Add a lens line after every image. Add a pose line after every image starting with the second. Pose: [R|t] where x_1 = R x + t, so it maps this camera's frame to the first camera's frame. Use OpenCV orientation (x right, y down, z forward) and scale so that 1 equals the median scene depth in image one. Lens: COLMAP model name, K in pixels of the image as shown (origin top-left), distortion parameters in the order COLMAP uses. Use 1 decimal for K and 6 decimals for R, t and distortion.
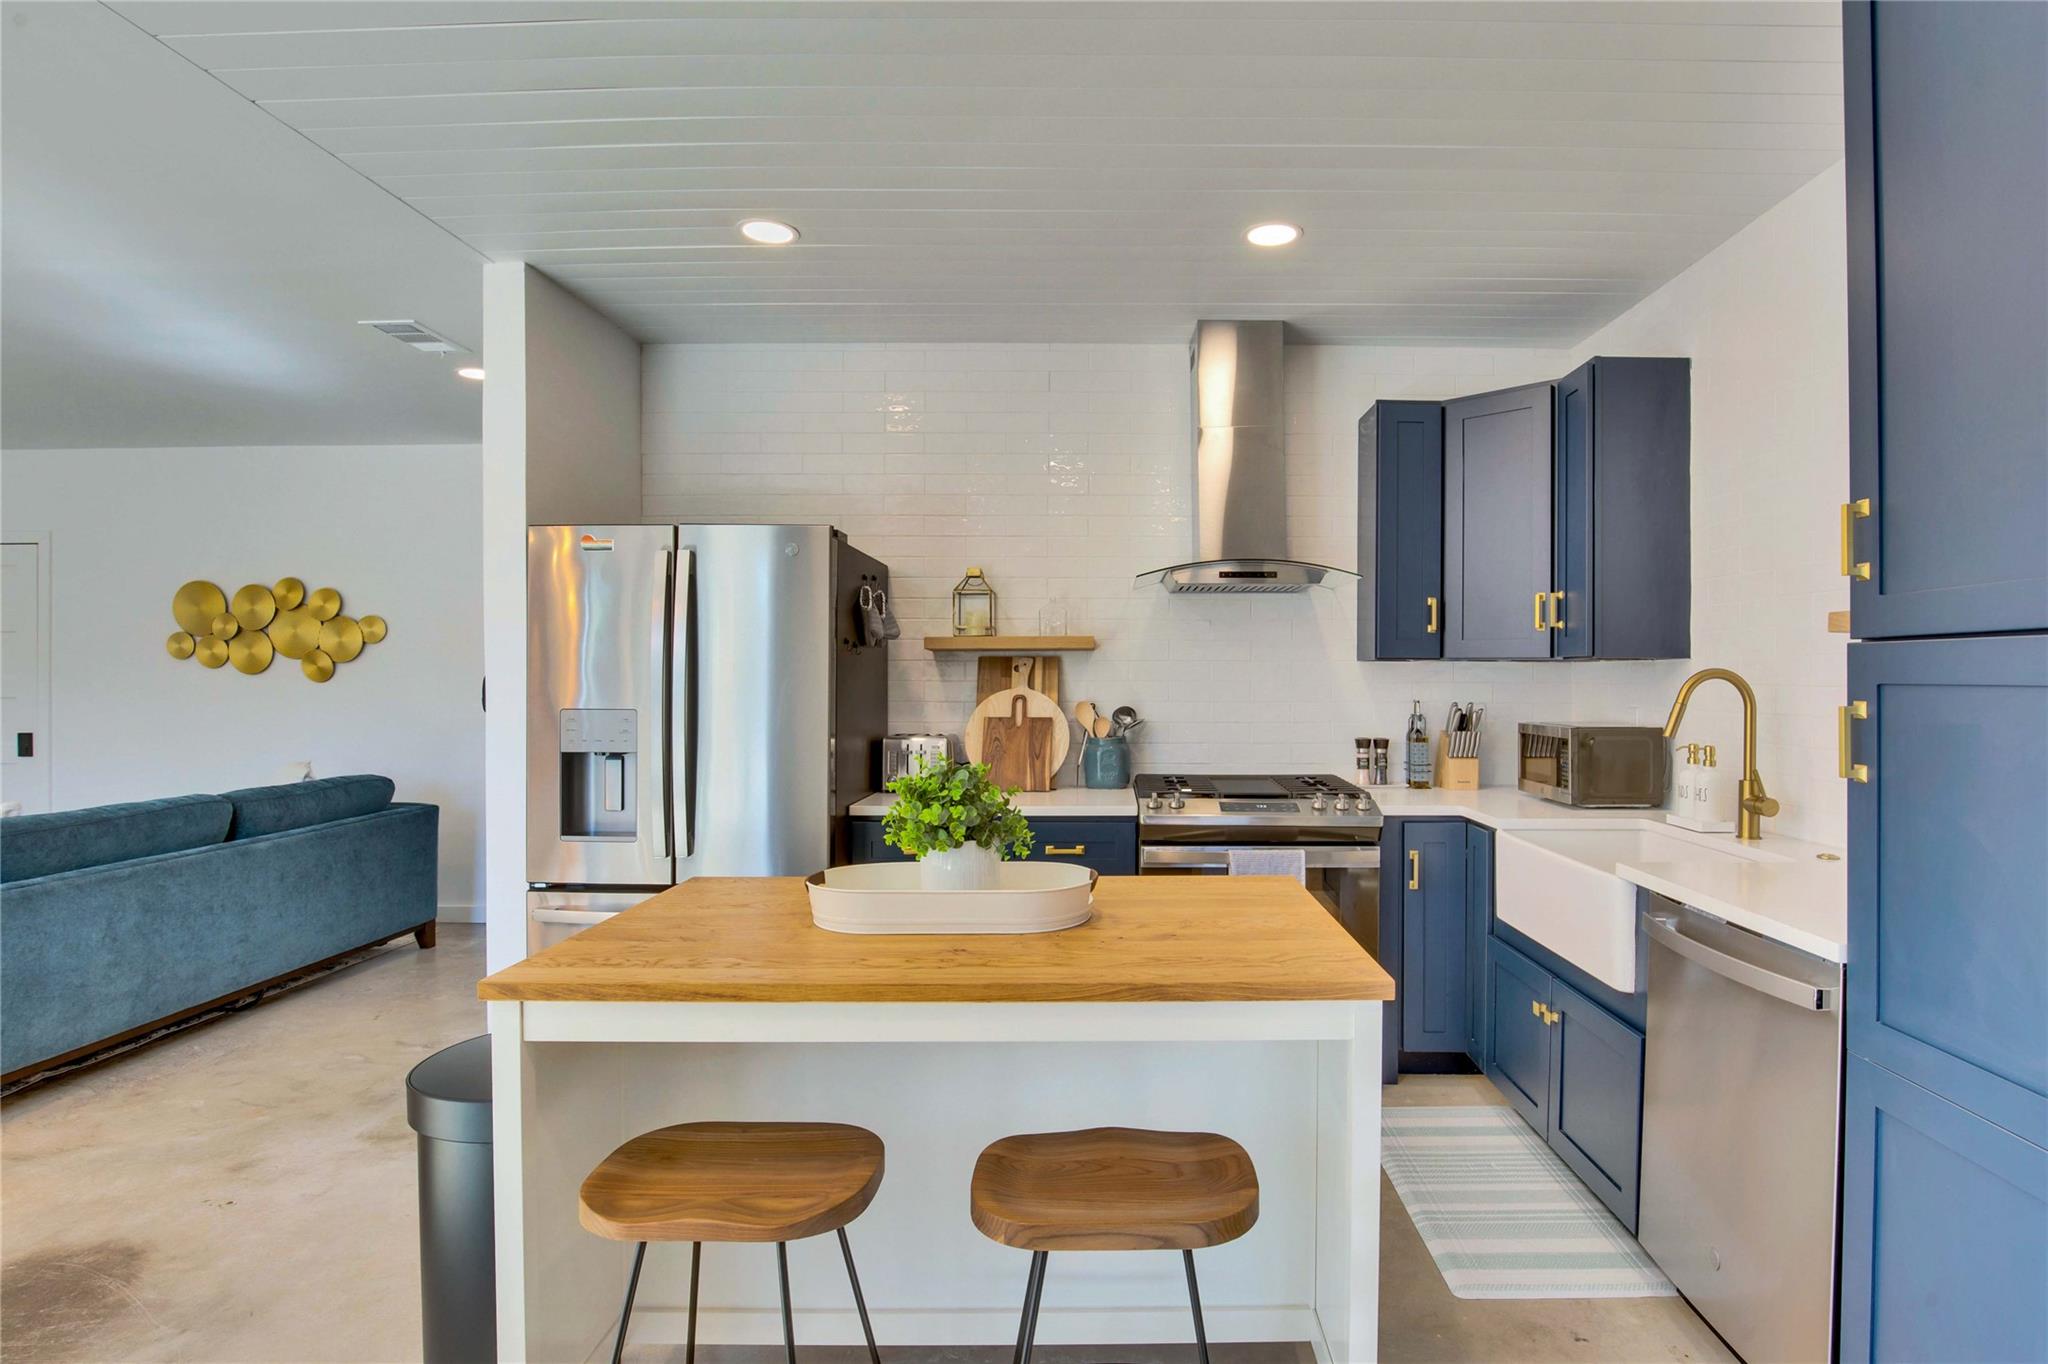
lens RADIAL K [[1044.3, 0, 1024.0], [0, 1044.3, 682.0], [0, 0, 1]] dist [-0.028312, 0.000436]
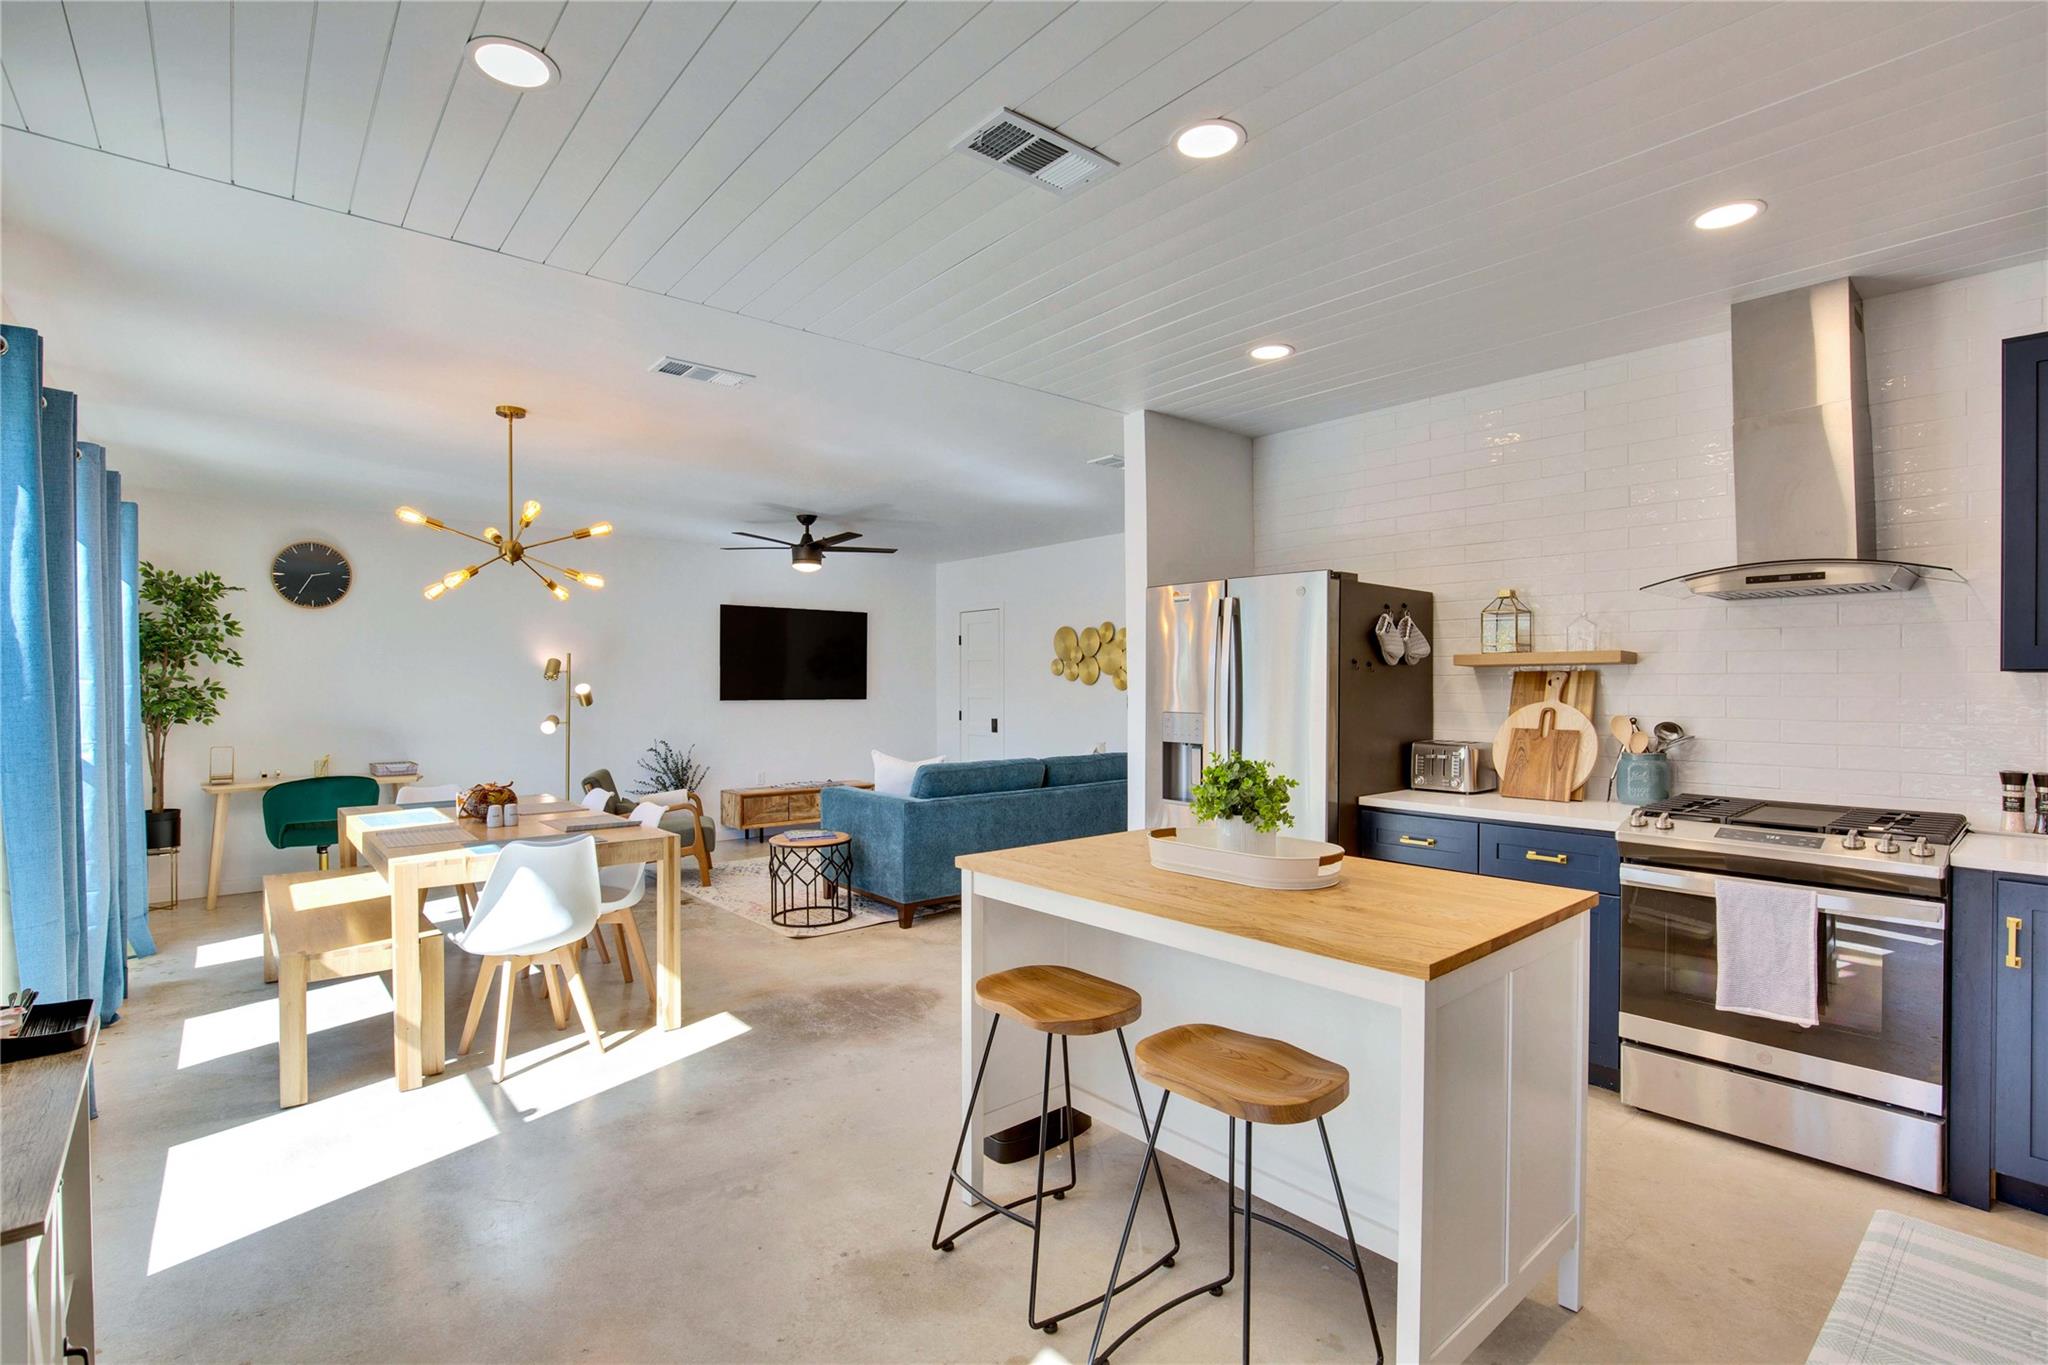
lens RADIAL K [[947.1, 0, 1023.6], [0, 947.1, 686.2], [0, 0, 1]] dist [-0.028832, 0.001018]
pose [[0.648209, 0.002044, -0.761460, 0.370398], [-0.001772, 0.999998, 0.001176, -0.009617], [0.761461, 0.000587, 0.648211, -0.009004]]
